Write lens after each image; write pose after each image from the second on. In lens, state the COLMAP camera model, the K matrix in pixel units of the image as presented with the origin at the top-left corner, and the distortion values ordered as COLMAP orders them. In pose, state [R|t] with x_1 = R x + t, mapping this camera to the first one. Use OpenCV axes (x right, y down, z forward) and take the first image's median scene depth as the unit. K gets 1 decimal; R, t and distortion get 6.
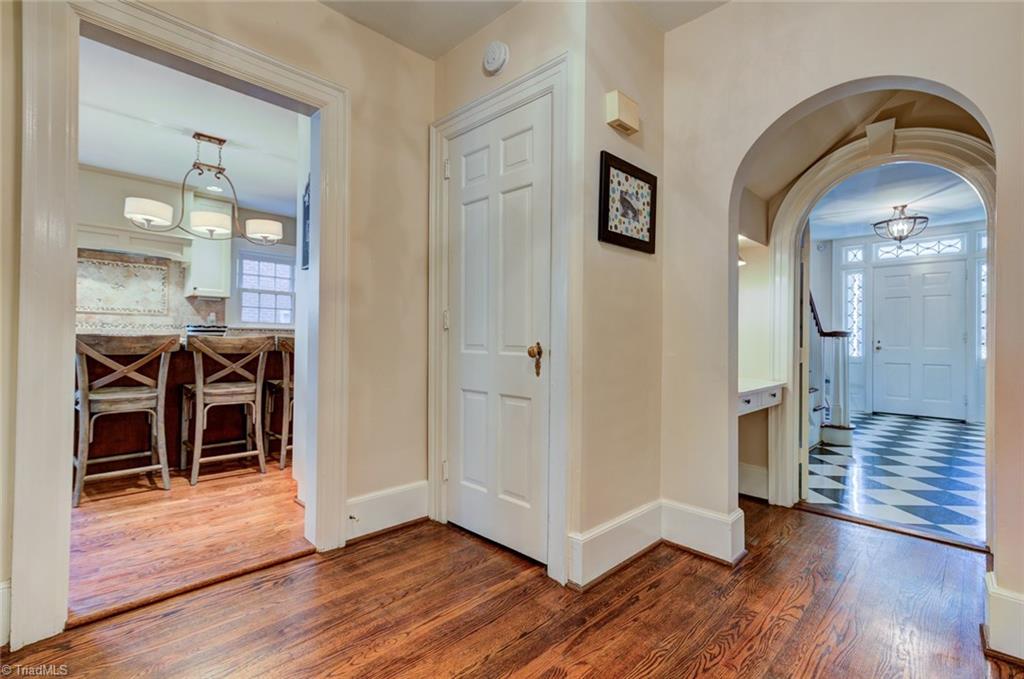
lens RADIAL K [[463.2, 0, 509.1], [0, 463.2, 339.4], [0, 0, 1]] dist [0.011812, 0.001014]
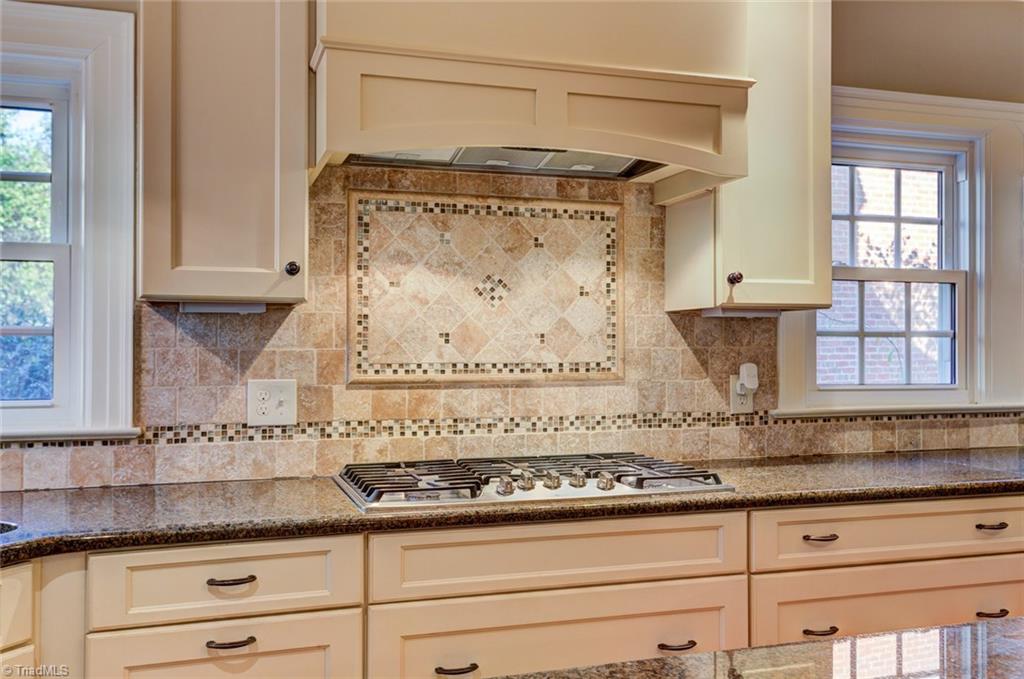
lens RADIAL K [[956.7, 0, 512.2], [0, 956.7, 340.5], [0, 0, 1]] dist [0.001869, 0.000000]
pose [[0.892616, -0.015802, -0.450540, -0.546523], [0.013781, 0.999875, -0.007766, -0.073225], [0.450607, 0.000723, 0.892722, 0.471878]]
